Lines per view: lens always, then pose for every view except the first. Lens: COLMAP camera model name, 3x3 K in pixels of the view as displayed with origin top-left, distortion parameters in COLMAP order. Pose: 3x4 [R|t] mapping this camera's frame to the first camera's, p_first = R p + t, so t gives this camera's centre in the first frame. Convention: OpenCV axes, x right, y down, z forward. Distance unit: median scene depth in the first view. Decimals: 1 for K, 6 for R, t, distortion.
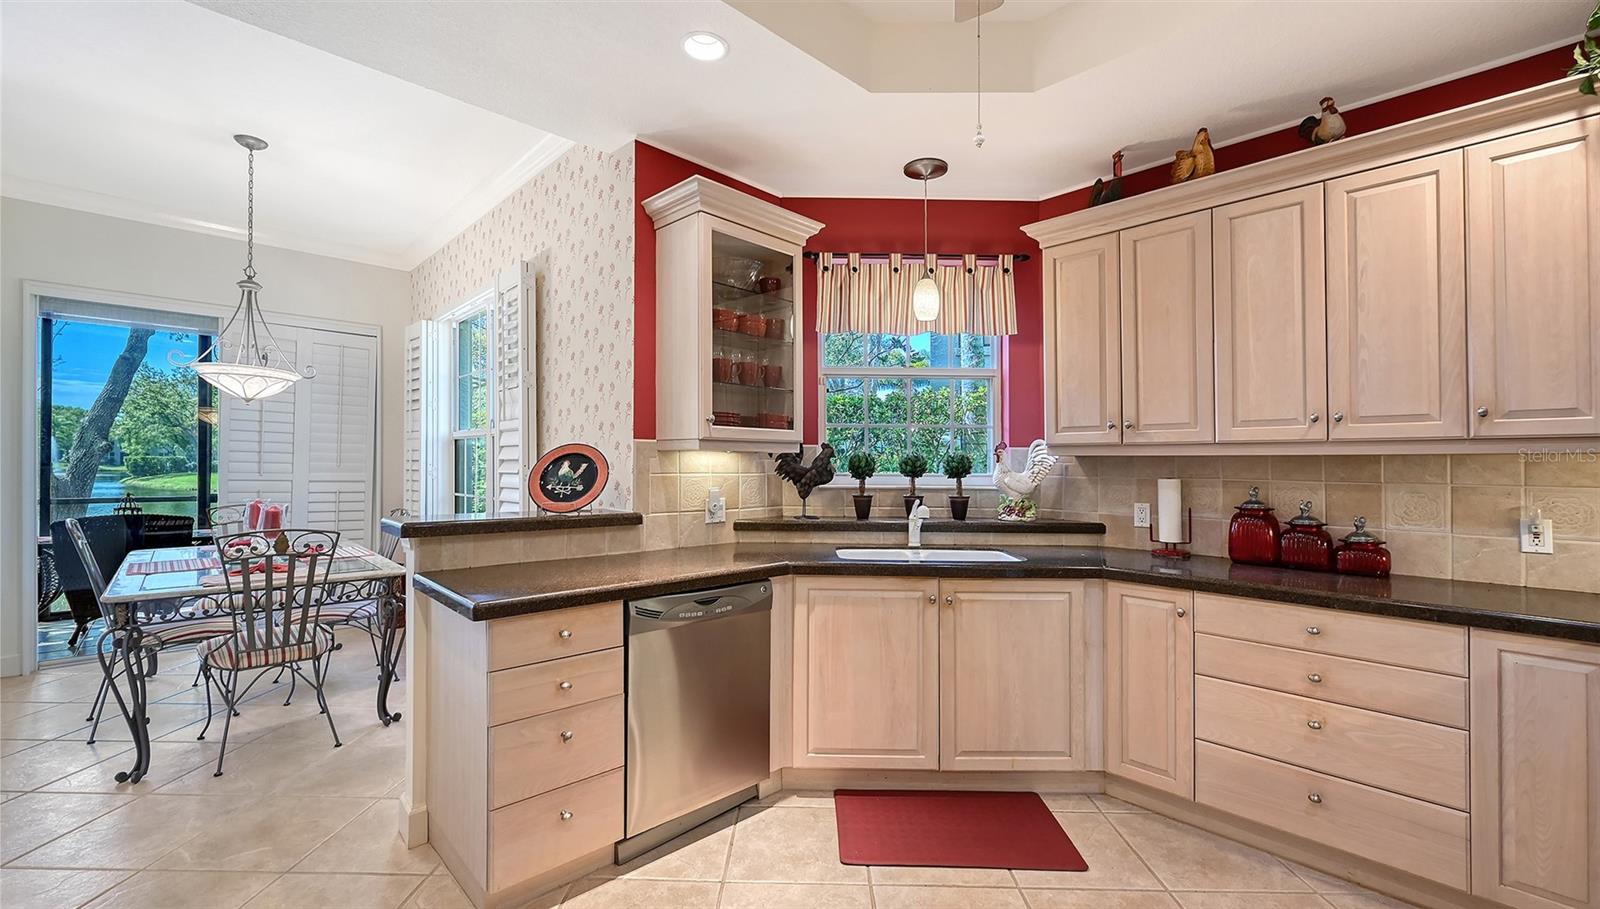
lens RADIAL K [[651.5, 0, 800.6], [0, 651.5, 453.5], [0, 0, 1]] dist [-0.001665, 0.000074]
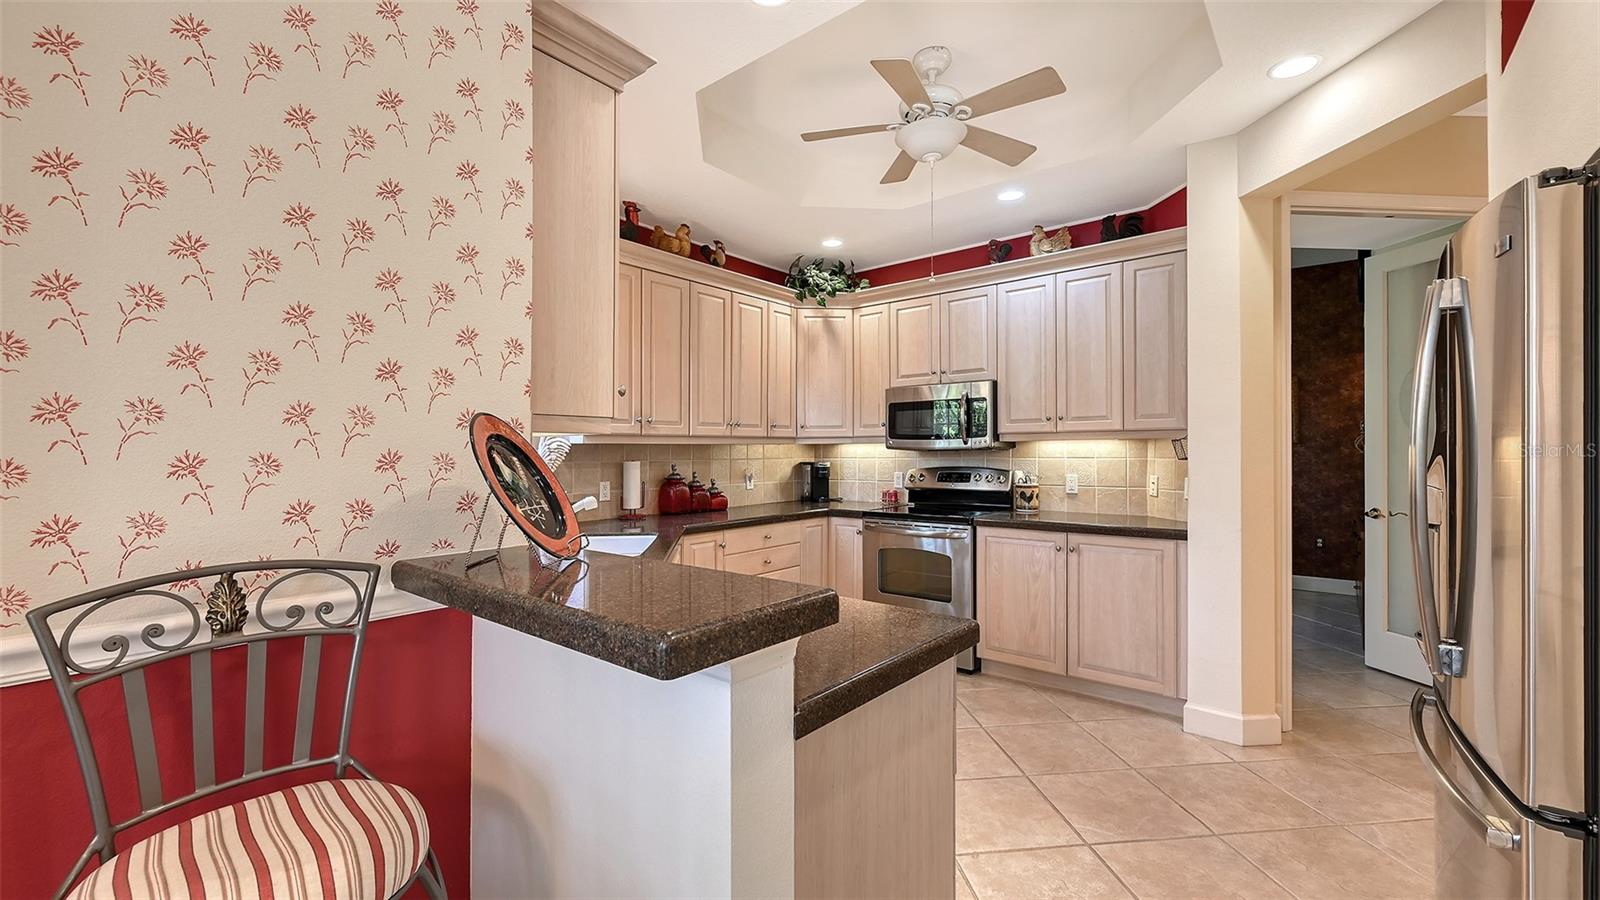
lens RADIAL K [[650.6, 0, 794.5], [0, 650.6, 441.7], [0, 0, 1]] dist [-0.001095, -0.000016]
pose [[-0.116534, 0.008200, 0.993153, -0.900146], [-0.006368, 0.999939, -0.009004, 0.010346], [-0.993166, -0.007374, -0.116475, 0.931268]]
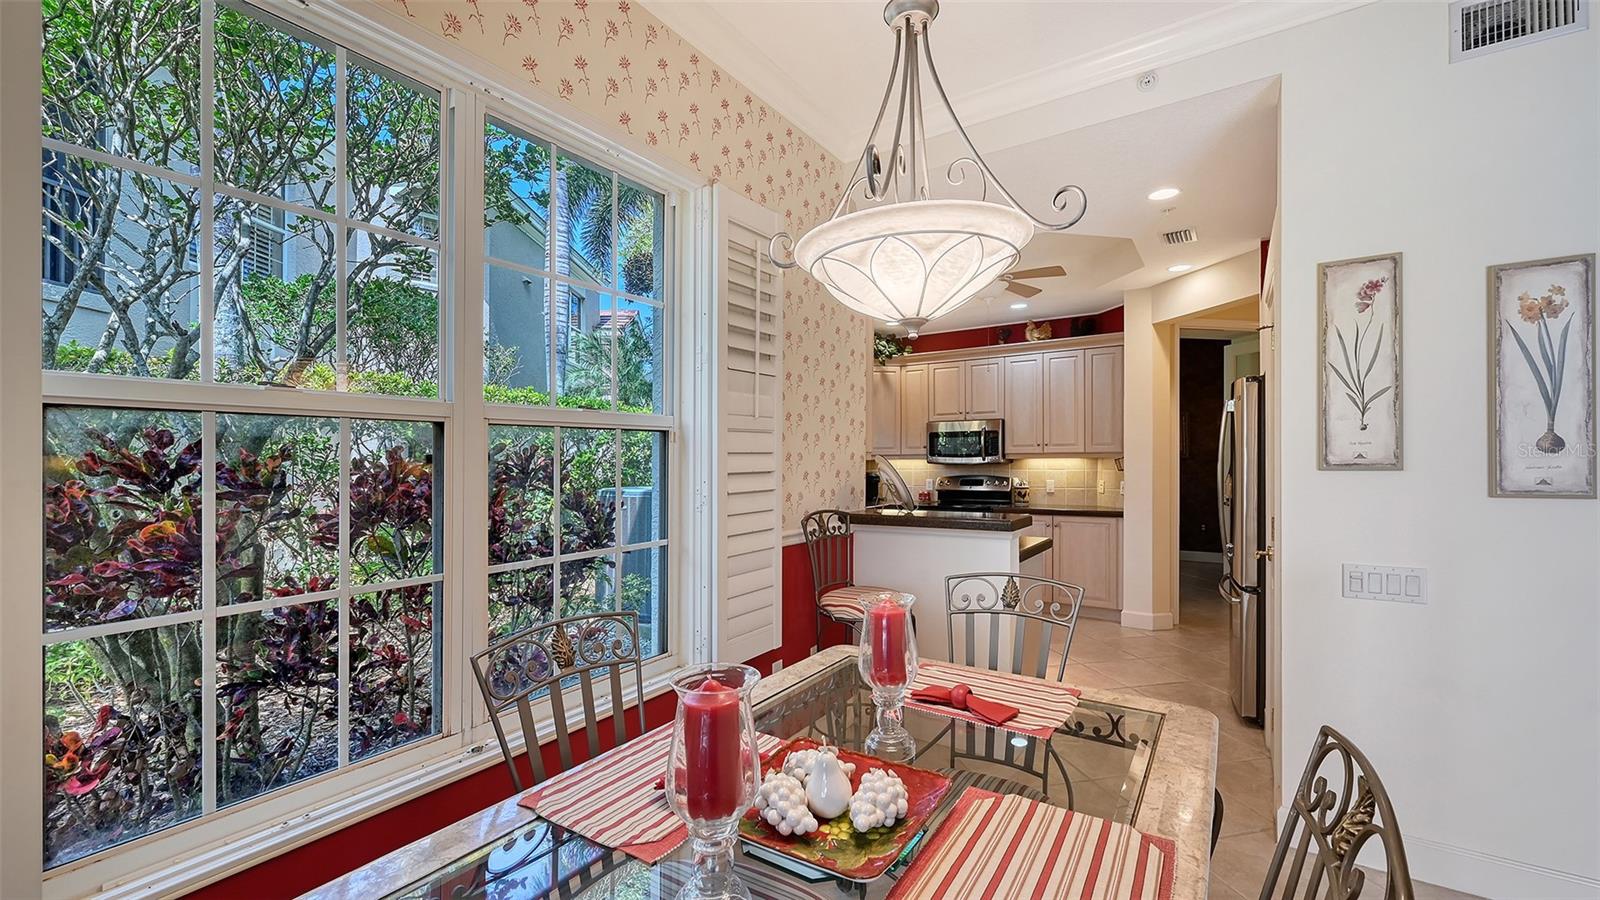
lens RADIAL K [[650.6, 0, 800.2], [0, 650.6, 453.8], [0, 0, 1]] dist [-0.001095, -0.000016]
pose [[-0.222742, 0.002704, 0.974874, -1.933711], [-0.007215, 0.999964, -0.004422, -0.019983], [-0.974851, -0.008019, -0.222715, 1.847039]]
